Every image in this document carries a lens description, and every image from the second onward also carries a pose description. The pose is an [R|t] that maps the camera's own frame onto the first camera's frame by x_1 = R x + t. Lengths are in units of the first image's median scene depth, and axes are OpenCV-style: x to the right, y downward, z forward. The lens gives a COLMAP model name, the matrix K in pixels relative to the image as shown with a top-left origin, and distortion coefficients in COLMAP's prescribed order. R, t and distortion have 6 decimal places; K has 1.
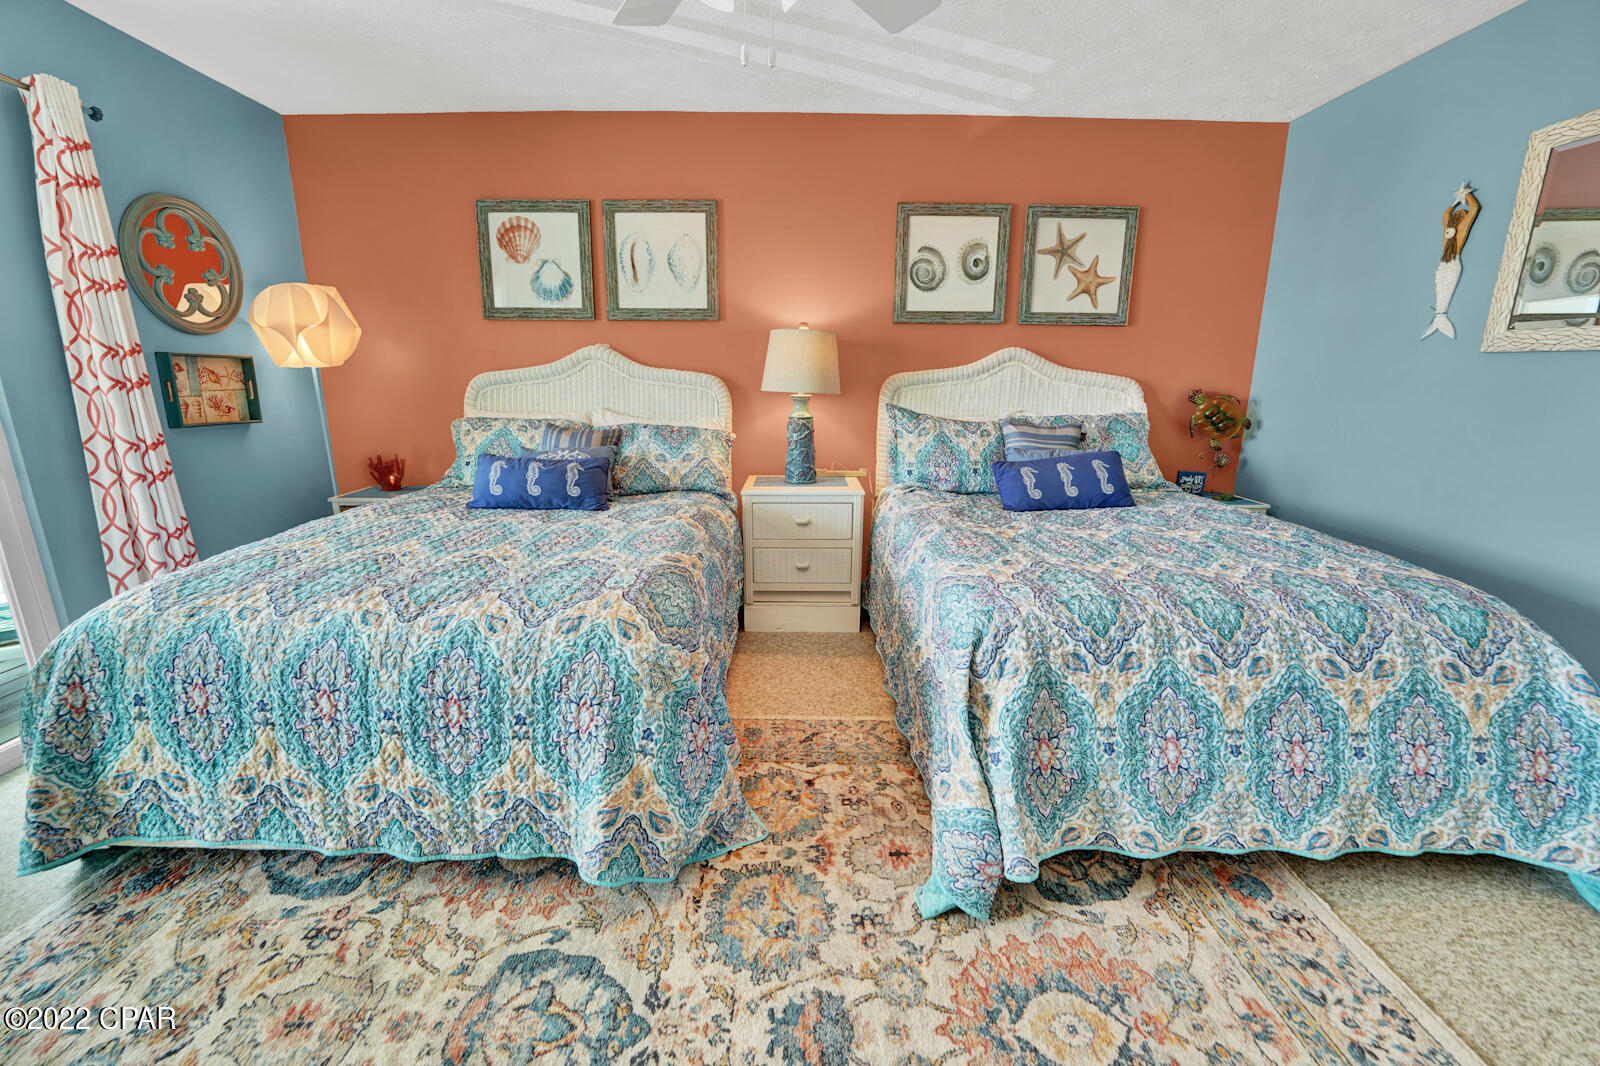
lens RADIAL K [[648.6, 0, 789.8], [0, 648.6, 538.9], [0, 0, 1]] dist [-0.030437, 0.003538]
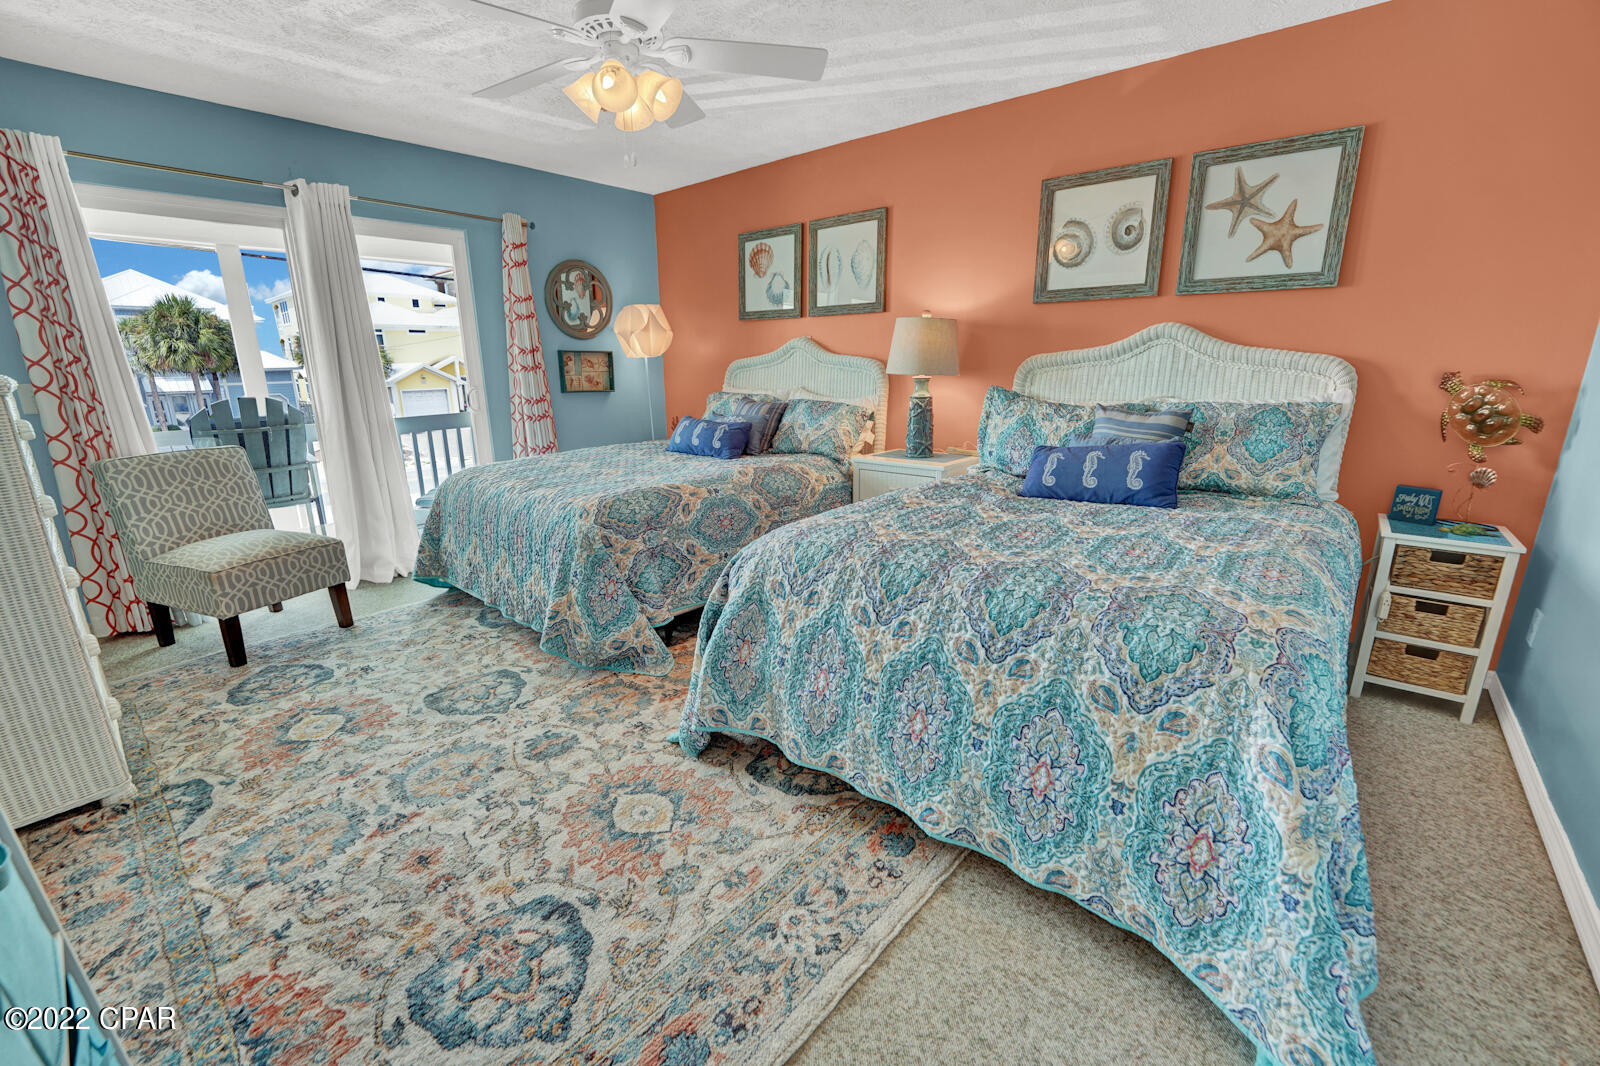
lens RADIAL K [[648.6, 0, 793.8], [0, 648.6, 539.8], [0, 0, 1]] dist [-0.030437, 0.003538]
pose [[0.752459, 0.161703, -0.638480, 0.667581], [-0.146701, 0.986189, 0.076875, -0.001449], [0.642093, 0.035820, 0.765789, 0.031326]]
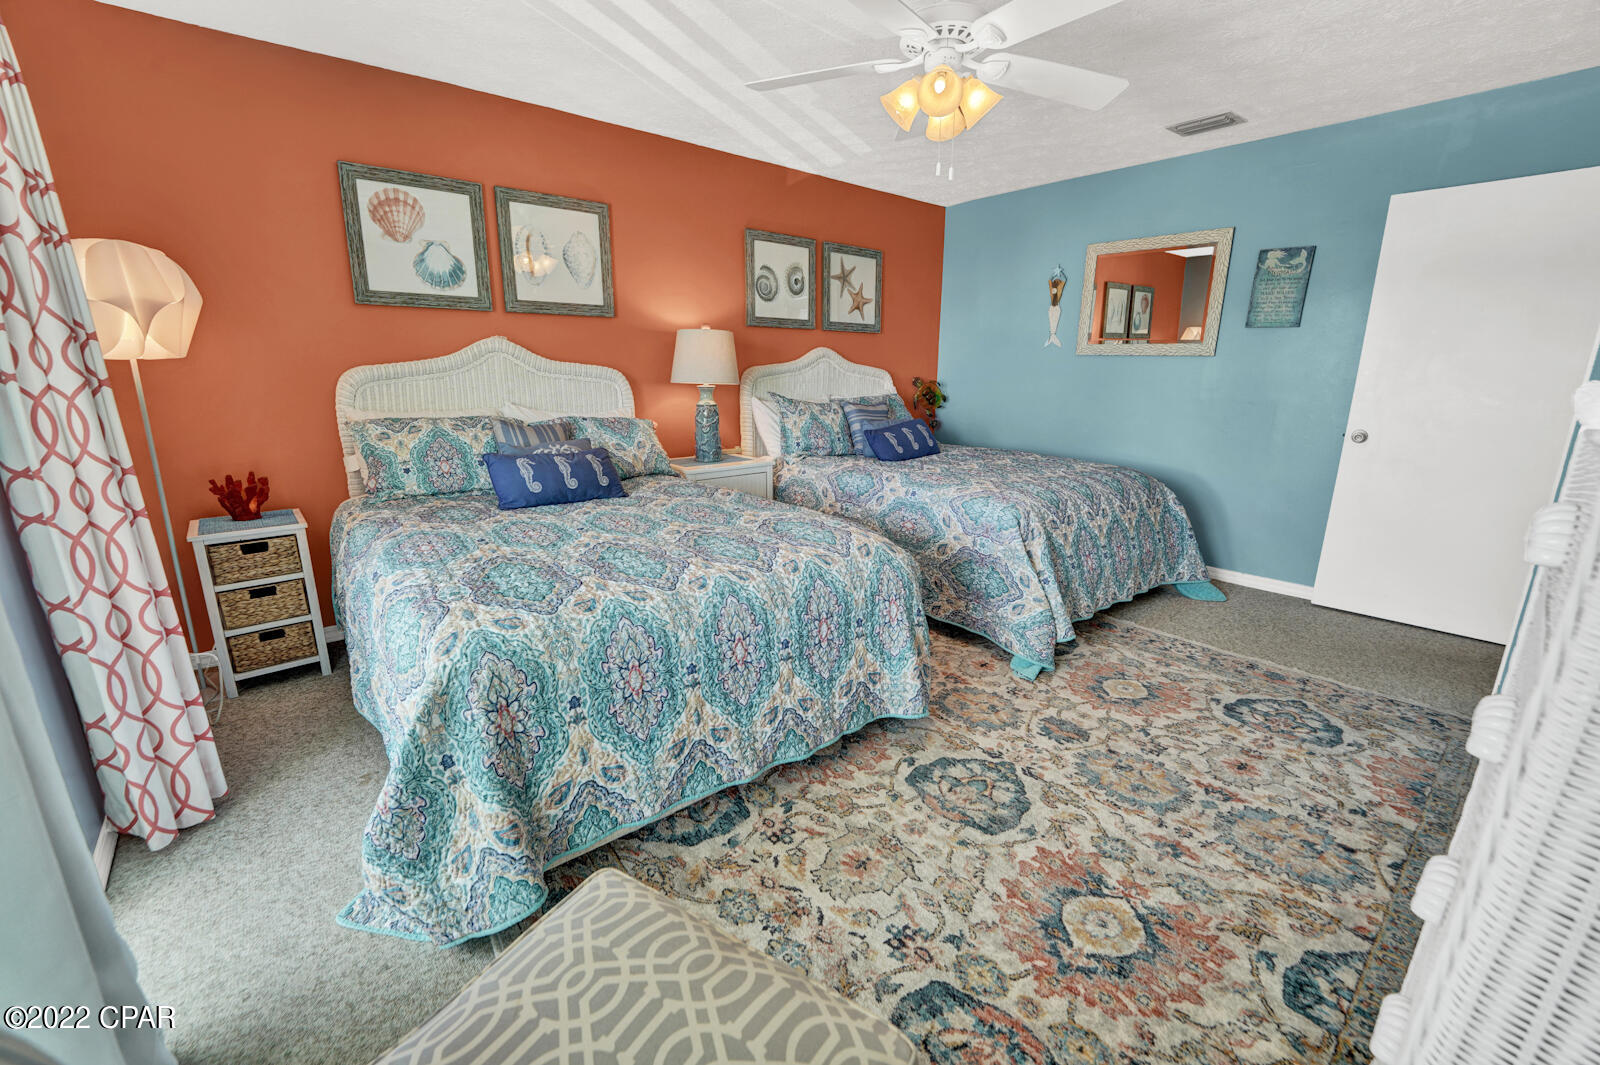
lens RADIAL K [[644.3, 0, 790.3], [0, 644.3, 539.9], [0, 0, 1]] dist [-0.028416, 0.002094]
pose [[0.776905, -0.162155, 0.608378, -0.685146], [0.153488, 0.985892, 0.066771, -0.002705], [-0.610623, 0.041504, 0.790833, 0.002188]]
